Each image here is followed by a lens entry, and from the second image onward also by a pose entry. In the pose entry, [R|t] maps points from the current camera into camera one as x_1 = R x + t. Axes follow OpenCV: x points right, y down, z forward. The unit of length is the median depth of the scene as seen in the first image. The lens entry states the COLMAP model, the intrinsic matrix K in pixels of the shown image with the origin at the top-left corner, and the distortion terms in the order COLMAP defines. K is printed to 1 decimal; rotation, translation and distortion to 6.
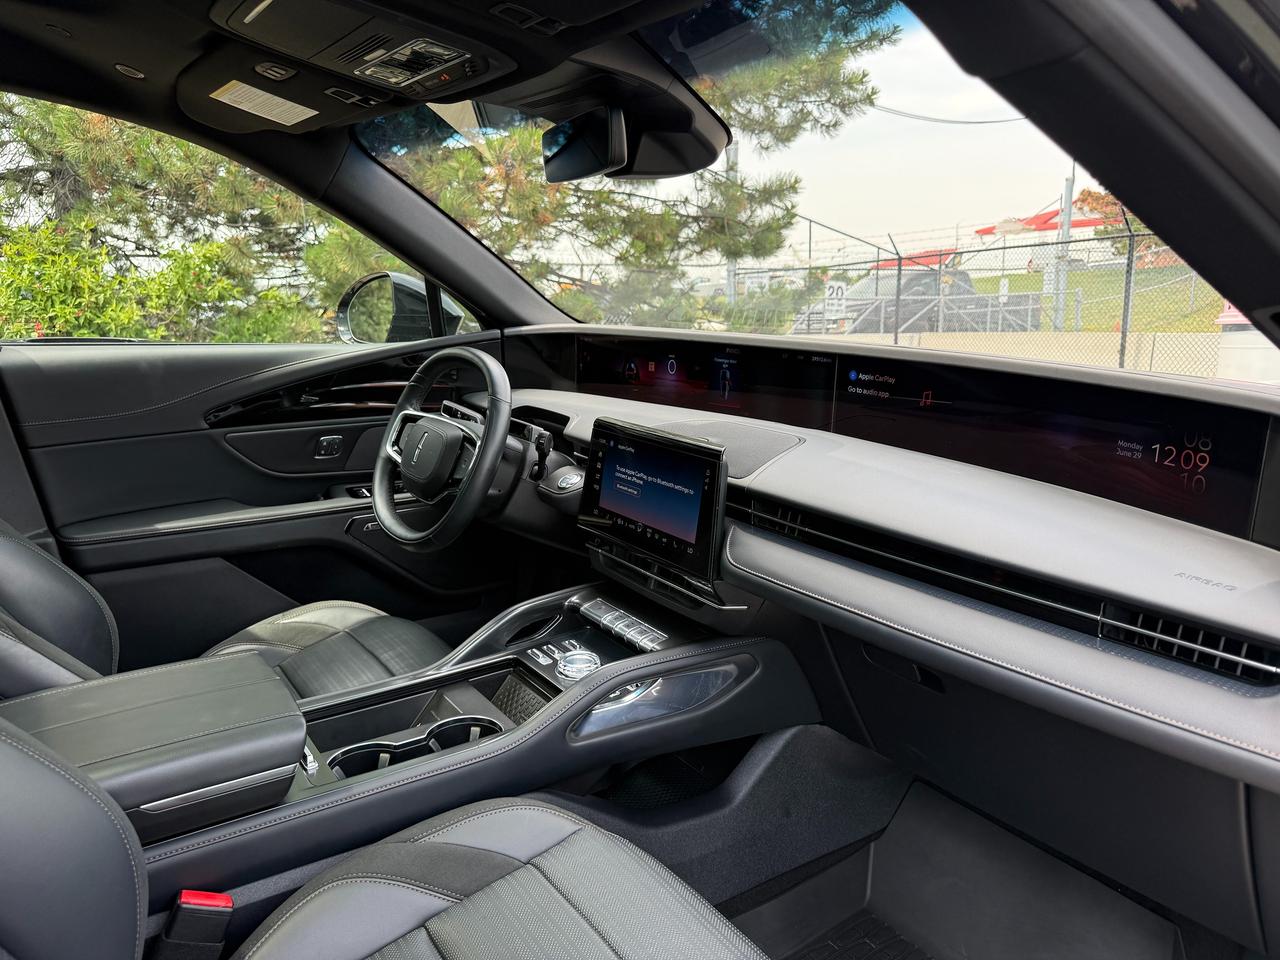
lens RADIAL K [[905.3, 0, 640.0], [0, 905.3, 480.0], [0, 0, 1]] dist [0.079857, -0.152621]
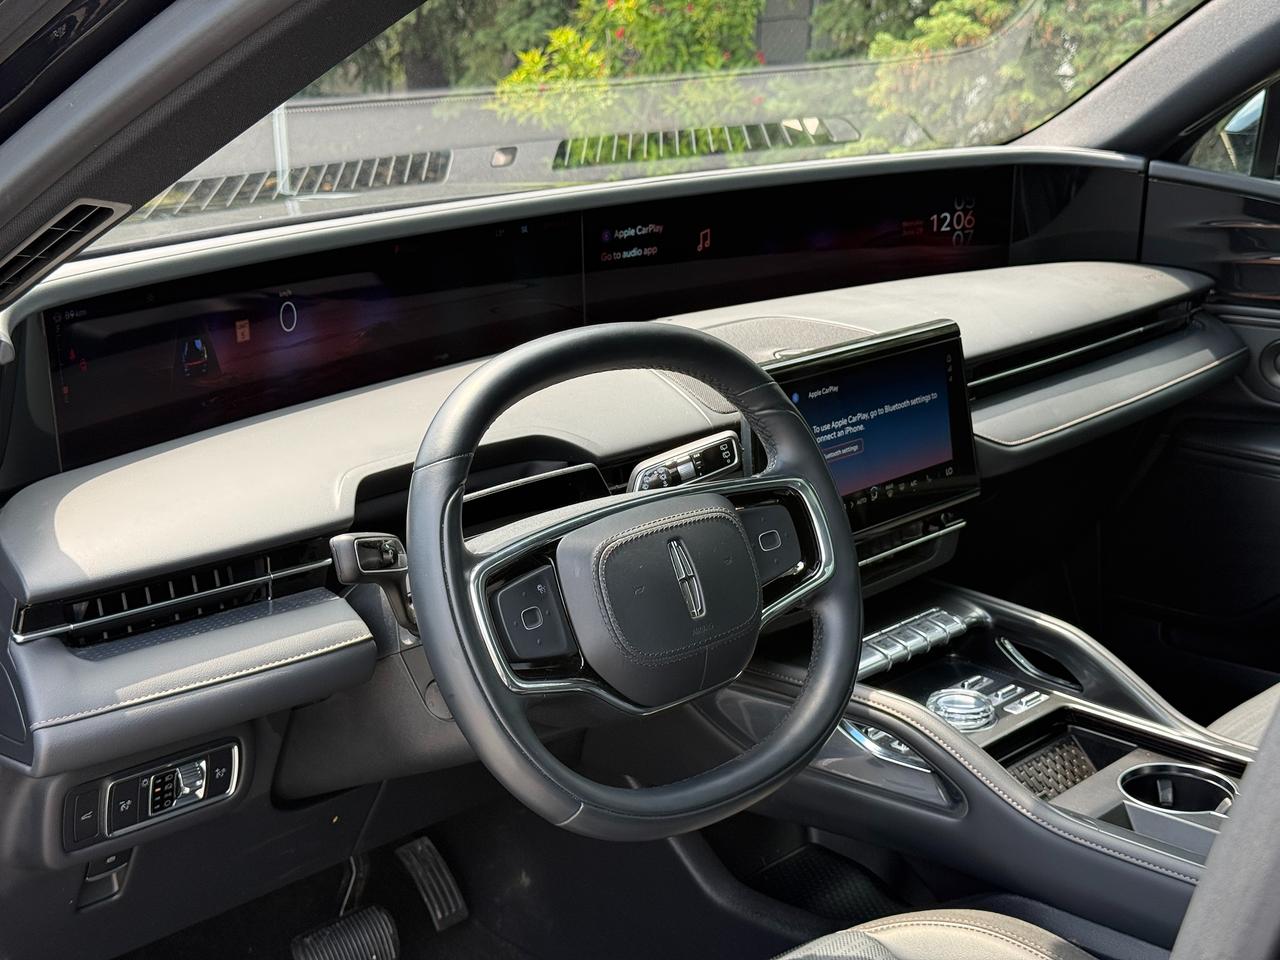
lens RADIAL K [[1781.8, 0, 640.0], [0, 1781.8, 480.0], [0, 0, 1]] dist [0.204030, -0.729724]
pose [[-0.193751, -0.273058, 0.942284, -1.146351], [0.228175, 0.921603, 0.313982, -0.387855], [-0.954147, 0.275840, -0.116256, 1.285805]]
